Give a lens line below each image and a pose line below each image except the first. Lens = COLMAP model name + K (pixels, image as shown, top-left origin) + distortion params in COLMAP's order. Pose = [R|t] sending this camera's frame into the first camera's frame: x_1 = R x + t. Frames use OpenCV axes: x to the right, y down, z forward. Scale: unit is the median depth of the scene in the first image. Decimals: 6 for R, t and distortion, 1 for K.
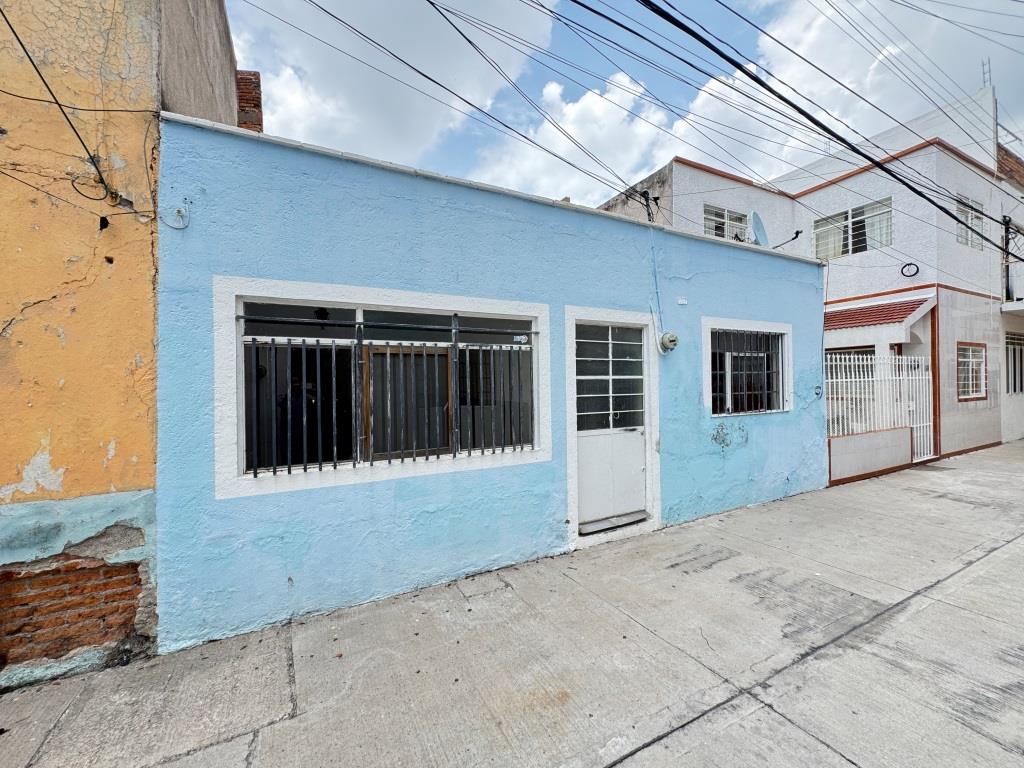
lens RADIAL K [[409.3, 0, 514.2], [0, 409.3, 384.8], [0, 0, 1]] dist [-0.001326, 0.000273]
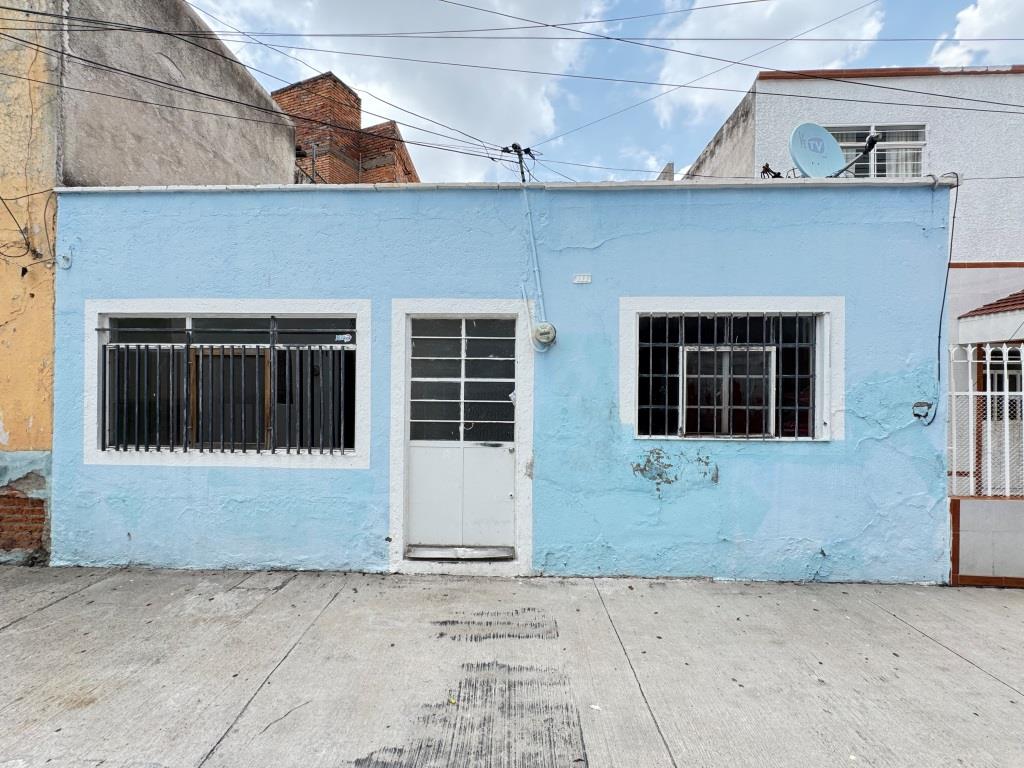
lens RADIAL K [[409.3, 0, 515.8], [0, 409.3, 385.2], [0, 0, 1]] dist [-0.001326, 0.000273]
pose [[0.870103, 0.024298, -0.492270, 0.936516], [-0.022974, 0.999698, 0.008737, -0.021626], [0.492333, 0.003707, 0.870399, 0.409725]]
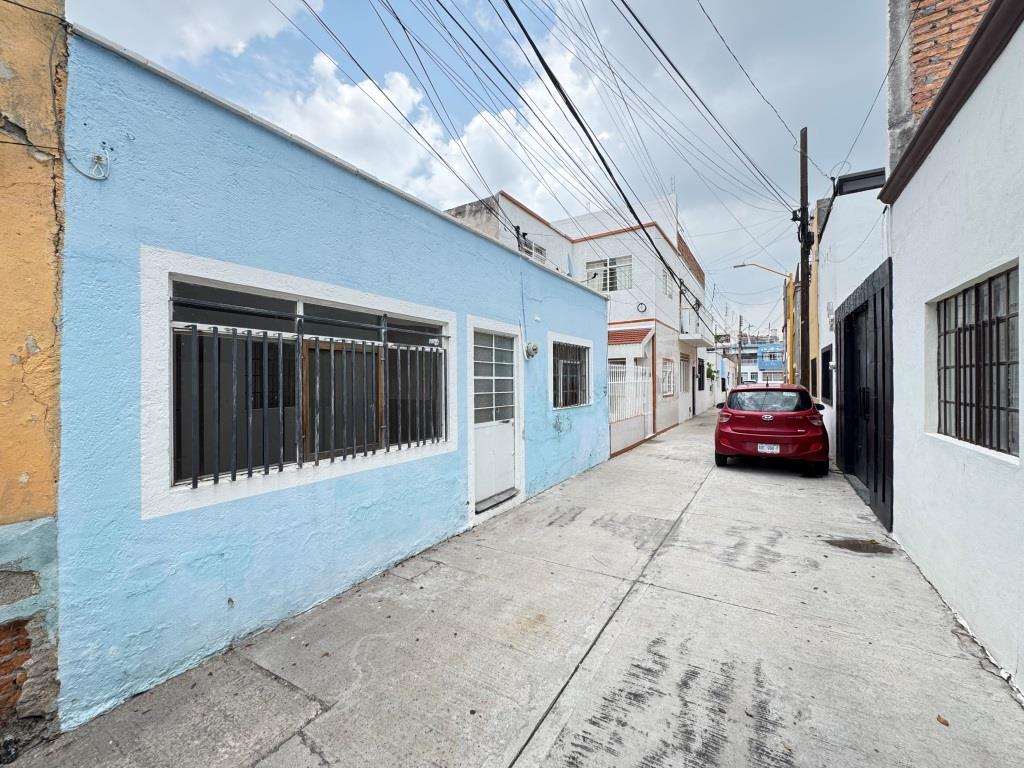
lens RADIAL K [[409.3, 0, 515.2], [0, 409.3, 384.3], [0, 0, 1]] dist [-0.001326, 0.000273]
pose [[0.859139, 0.007494, 0.511687, -0.400545], [-0.005567, 0.999970, -0.005298, 0.008205], [-0.511712, 0.001703, 0.859155, -0.063258]]
